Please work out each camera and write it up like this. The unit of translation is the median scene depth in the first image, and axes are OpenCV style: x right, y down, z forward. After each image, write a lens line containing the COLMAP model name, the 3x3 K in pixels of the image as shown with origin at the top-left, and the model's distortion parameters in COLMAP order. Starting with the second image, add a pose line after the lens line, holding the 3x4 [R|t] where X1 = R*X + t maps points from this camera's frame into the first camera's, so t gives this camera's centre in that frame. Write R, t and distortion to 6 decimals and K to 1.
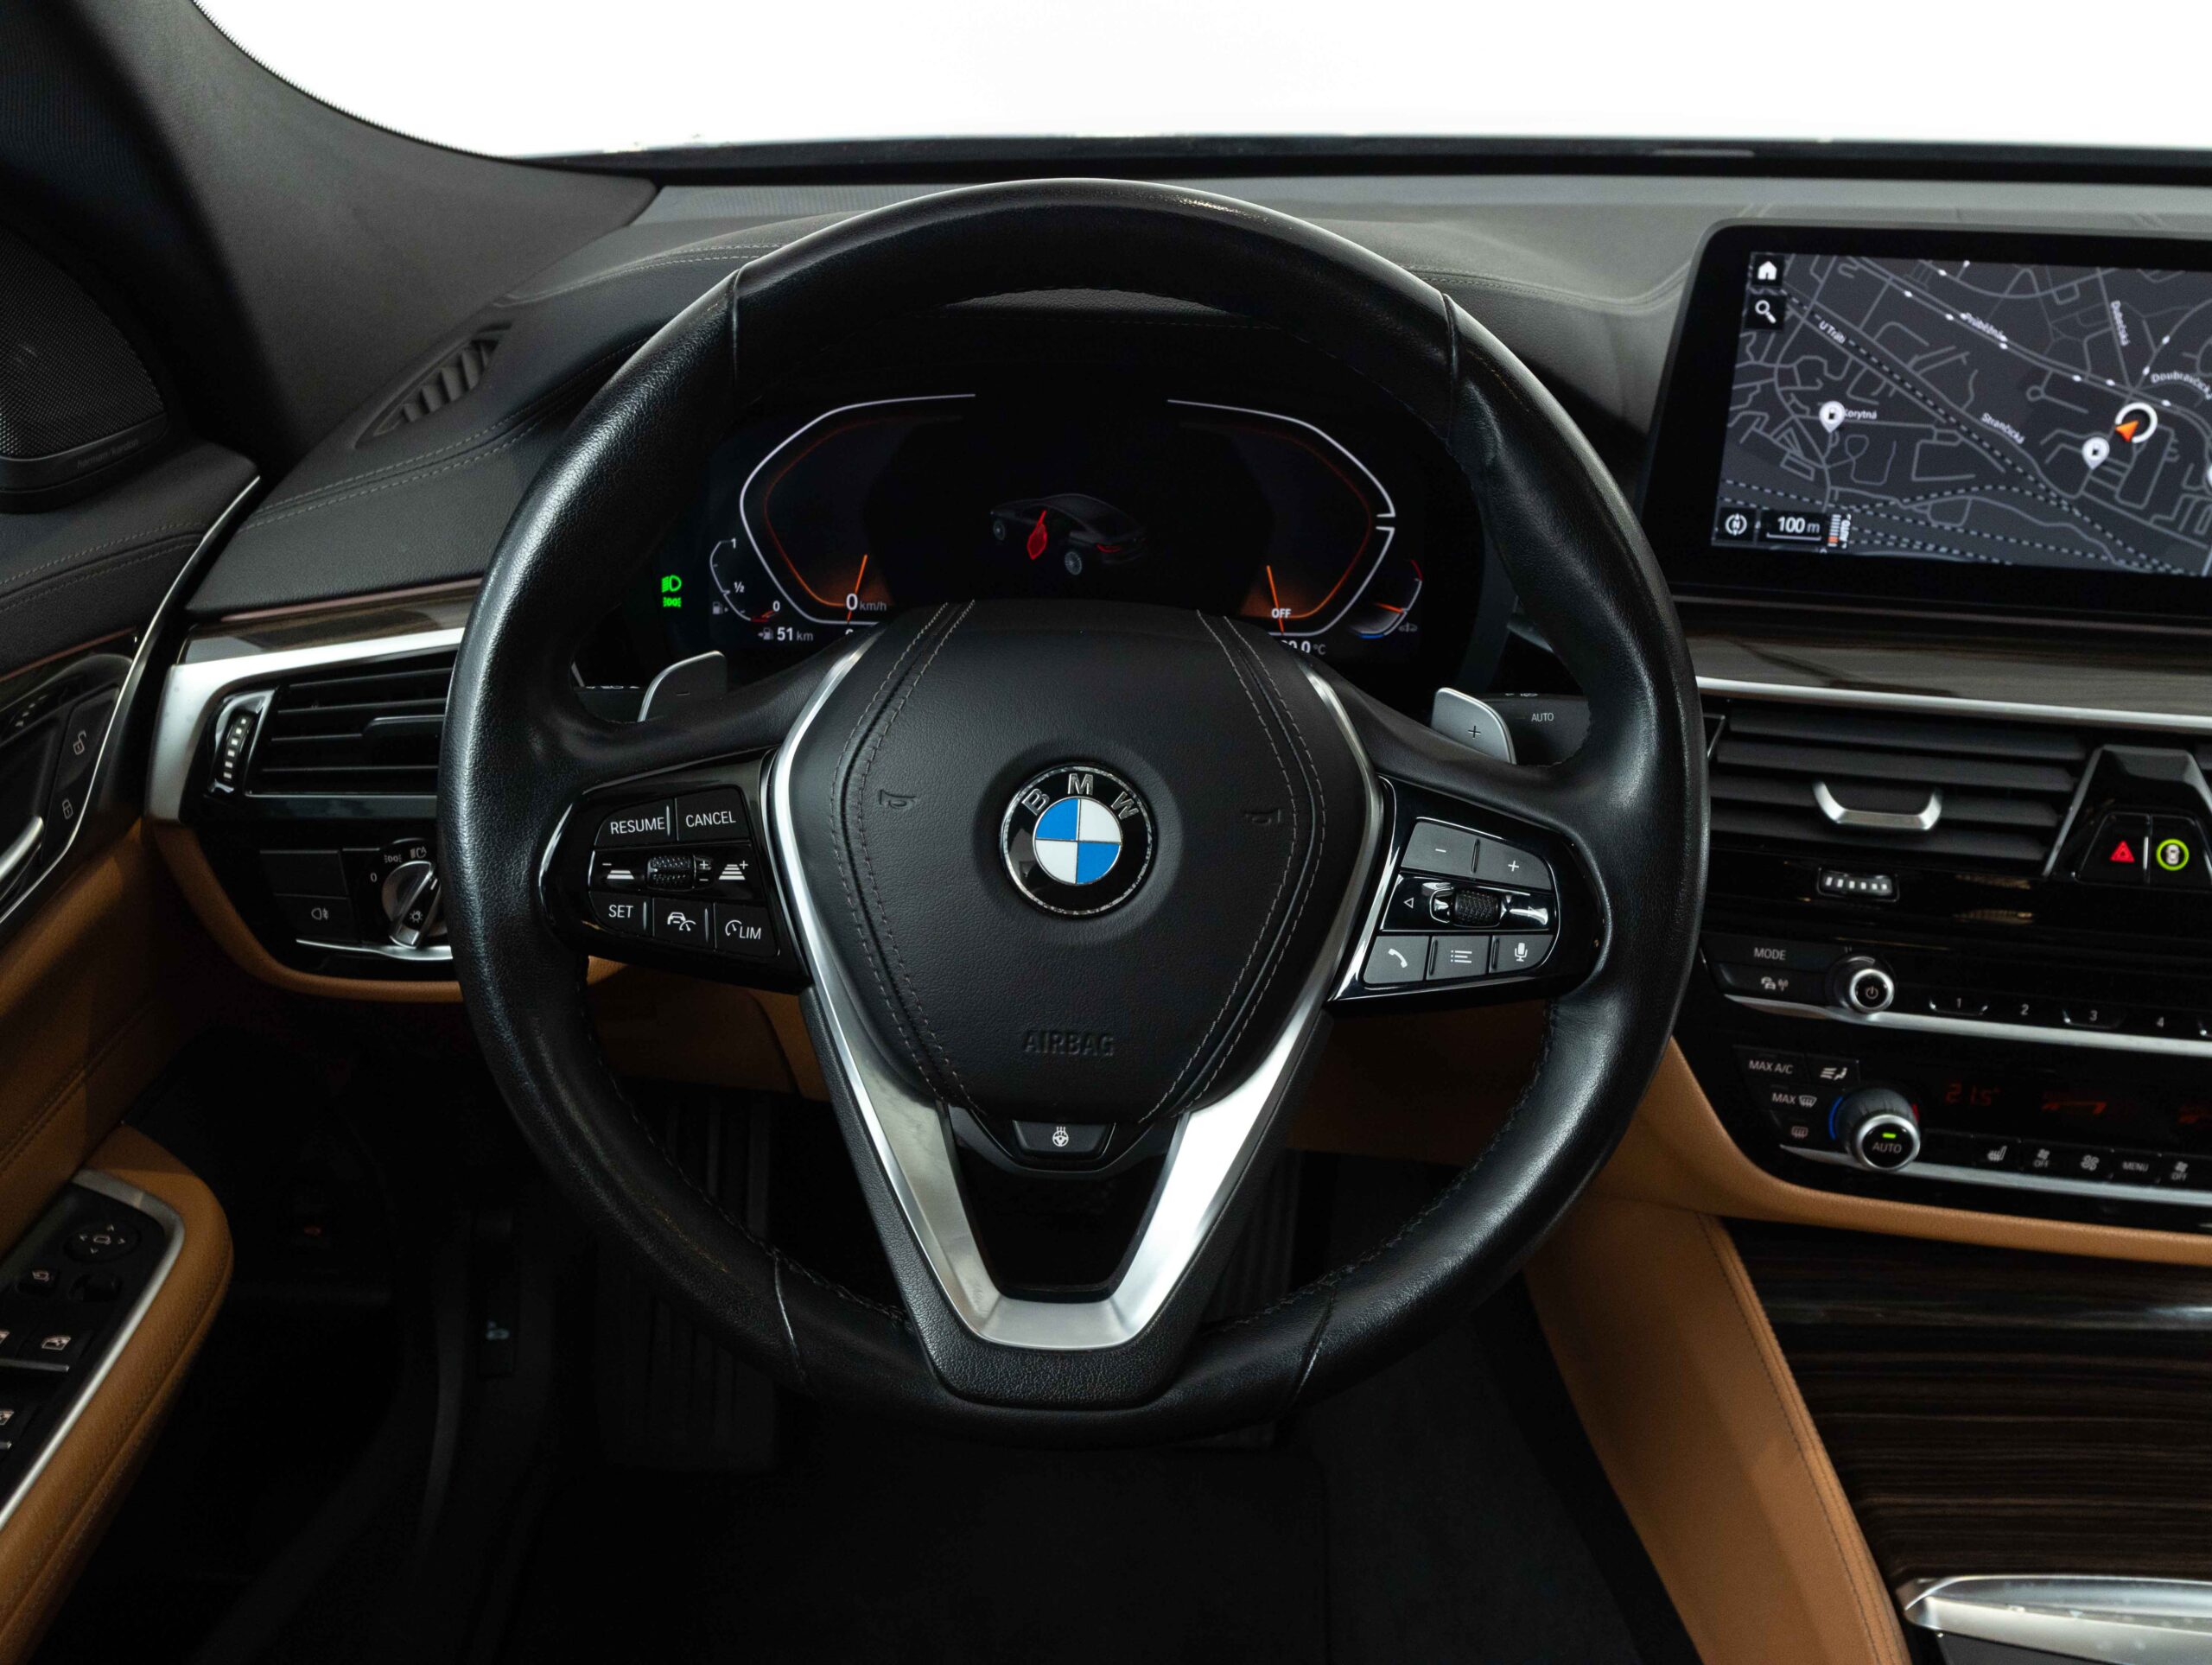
lens RADIAL K [[2058.7, 0, 1128.4], [0, 2058.7, 819.8], [0, 0, 1]] dist [0.030578, 0.000000]
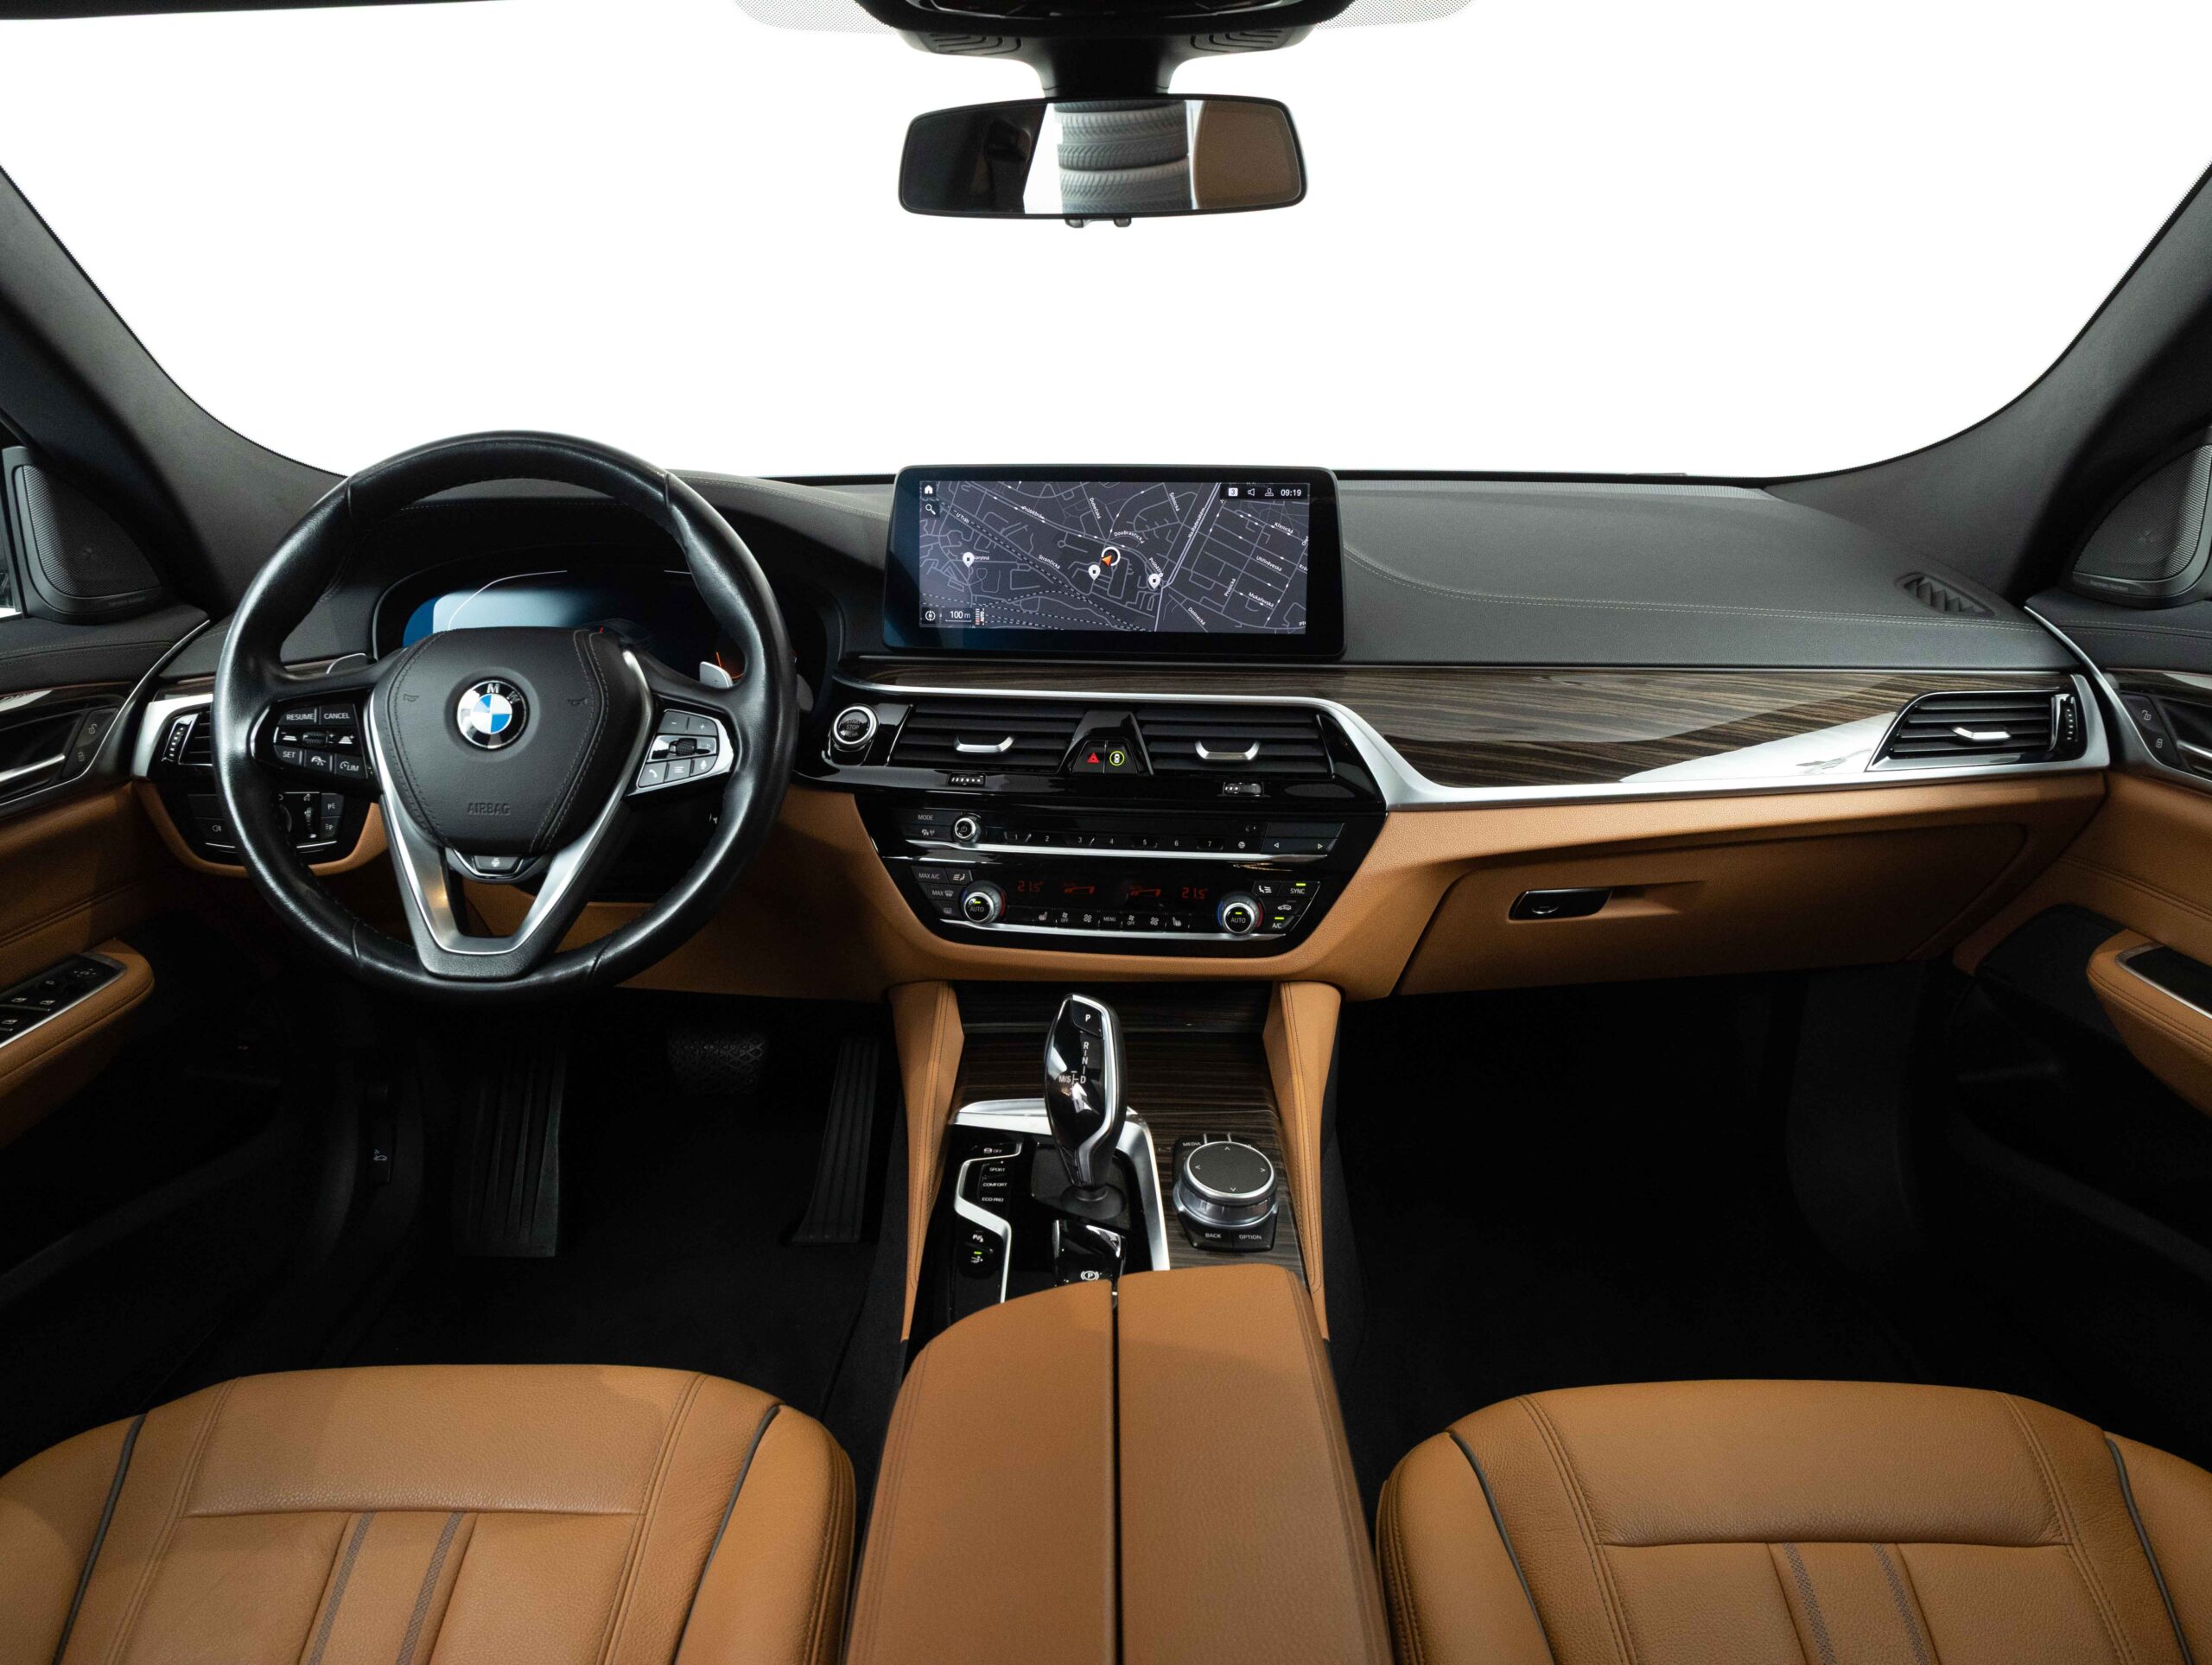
lens RADIAL K [[1559.6, 0, 1093.1], [0, 1559.6, 844.3], [0, 0, 1]] dist [0.003186, -0.003111]
pose [[0.999058, -0.024132, -0.036074, 0.520261], [0.018023, 0.986791, -0.160991, 0.330582], [0.039483, 0.160190, 0.986296, -0.452833]]
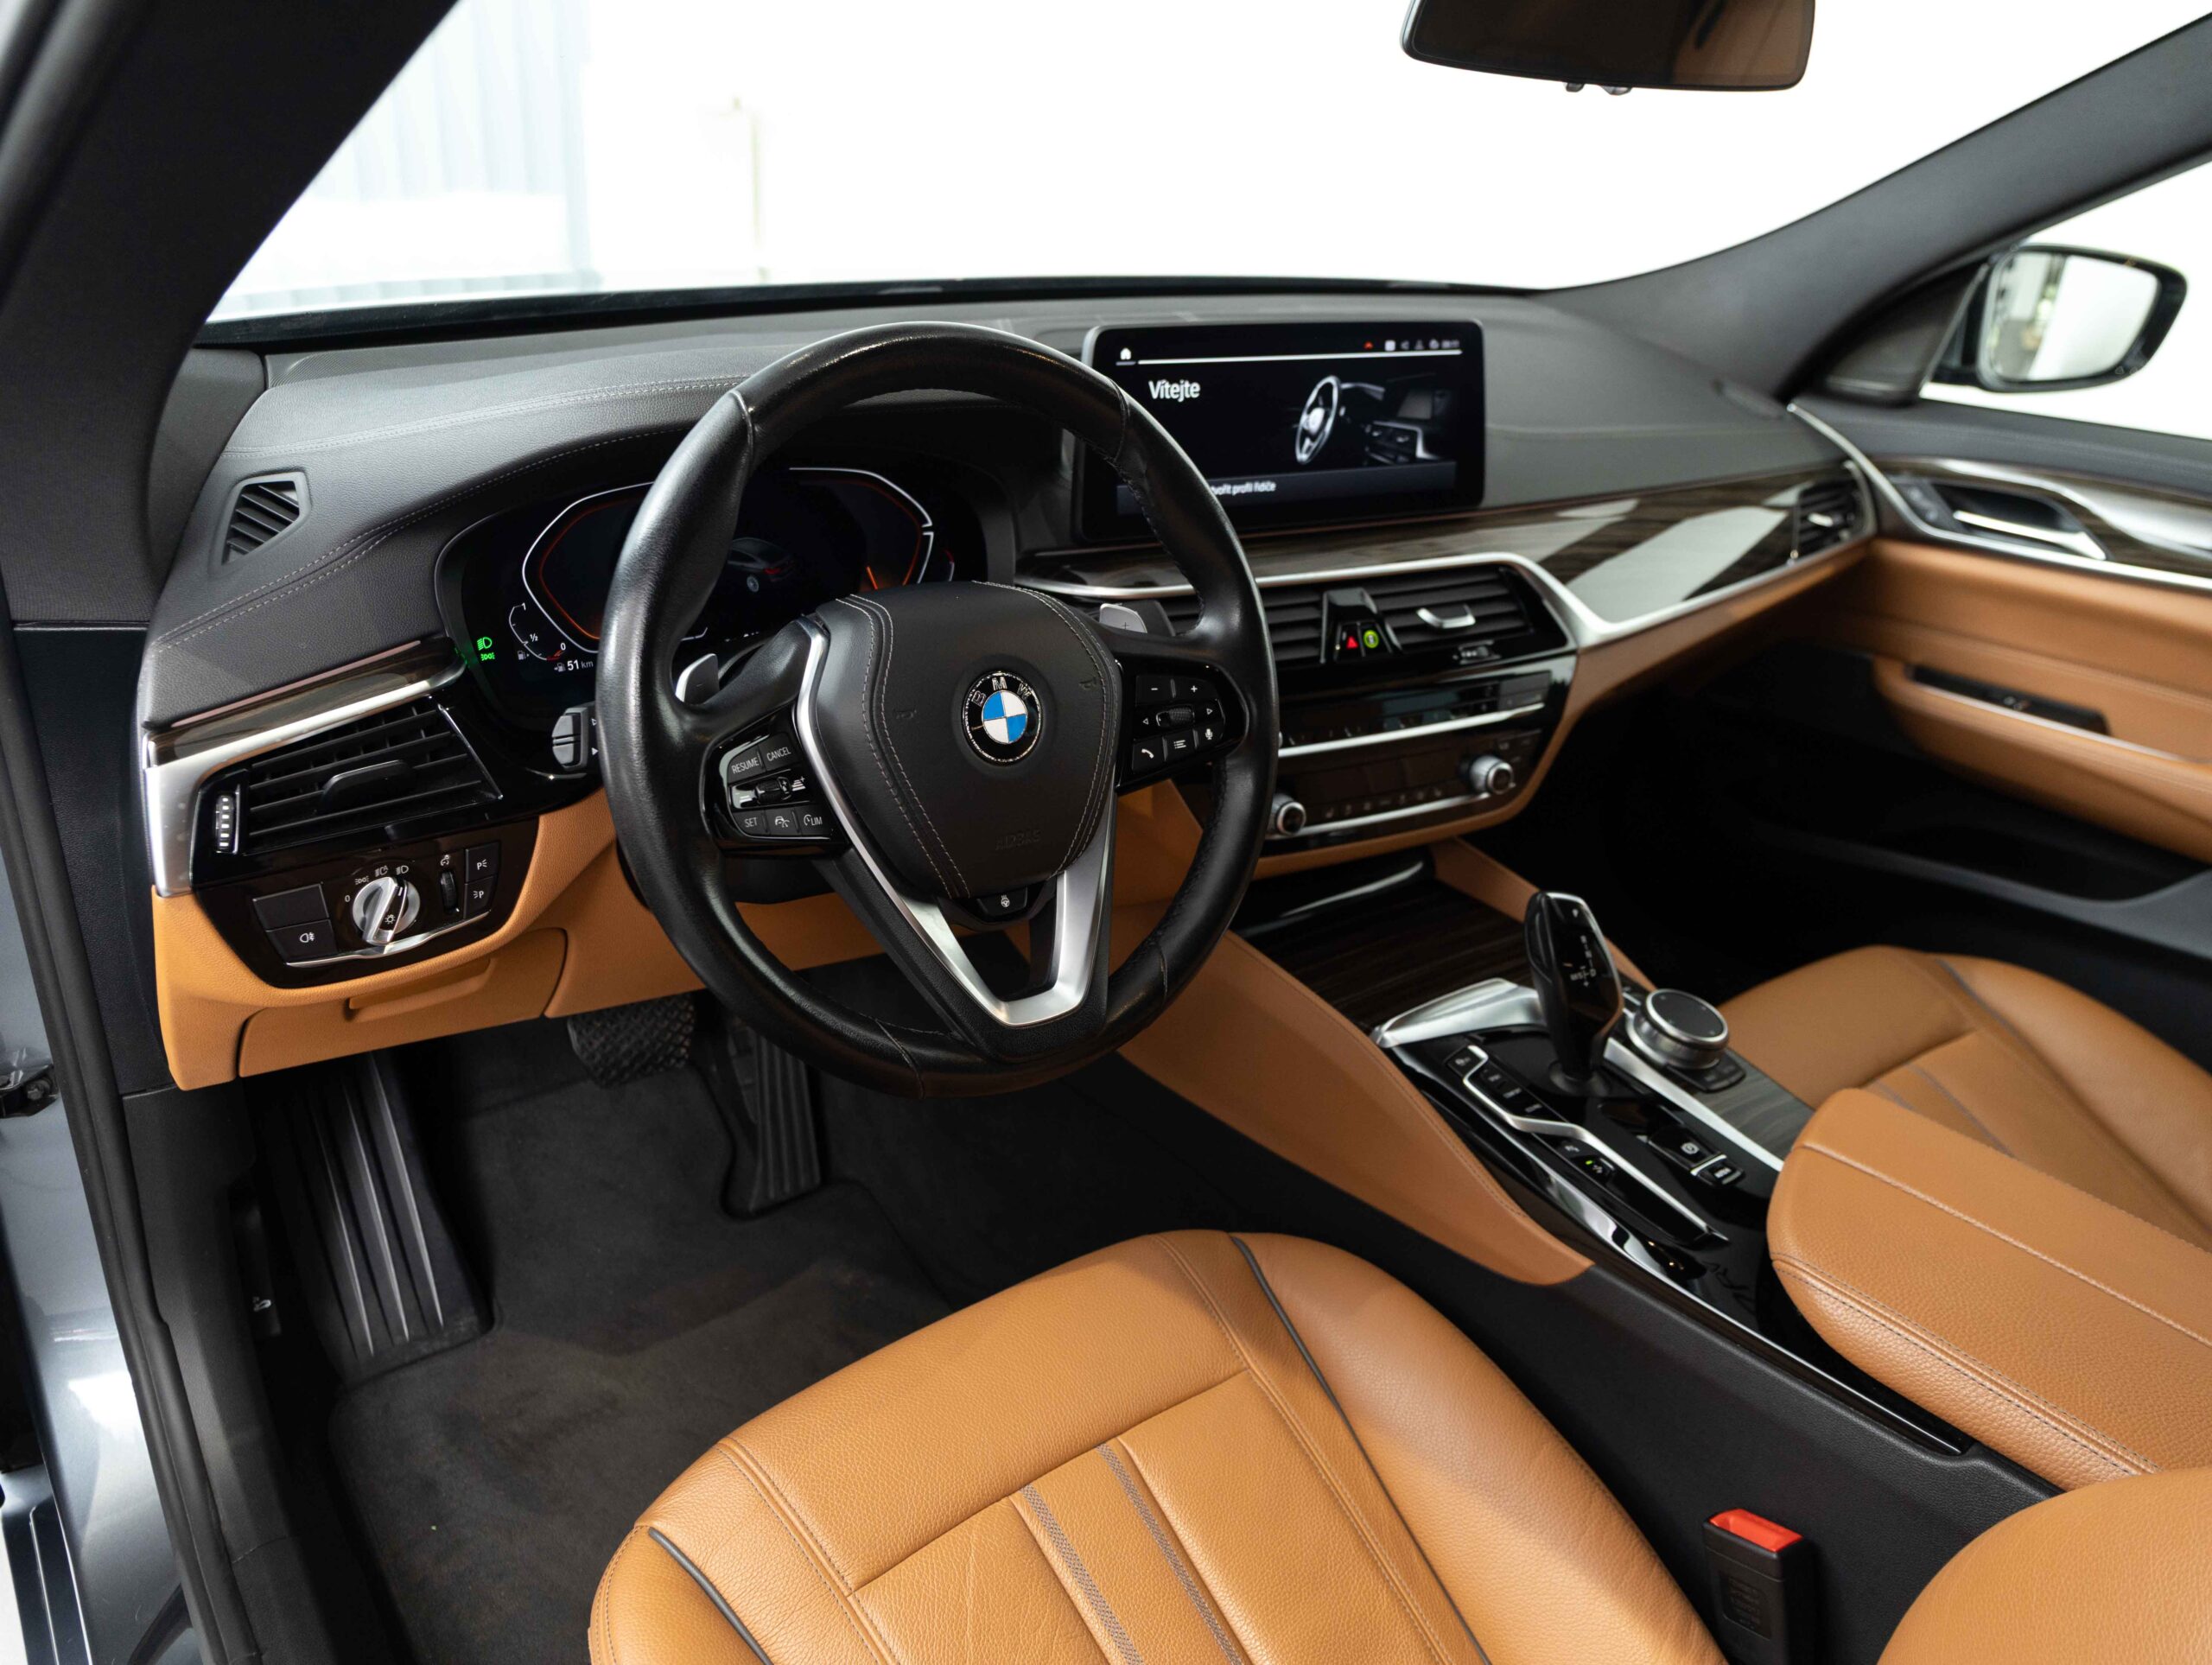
lens RADIAL K [[1559.6, 0, 1047.2], [0, 1559.6, 822.8], [0, 0, 1]] dist [0.003186, -0.003111]
pose [[0.826365, -0.229736, 0.514142, -0.519749], [0.220445, 0.972109, 0.080057, 0.000133], [-0.518194, 0.047184, 0.853961, -0.073292]]
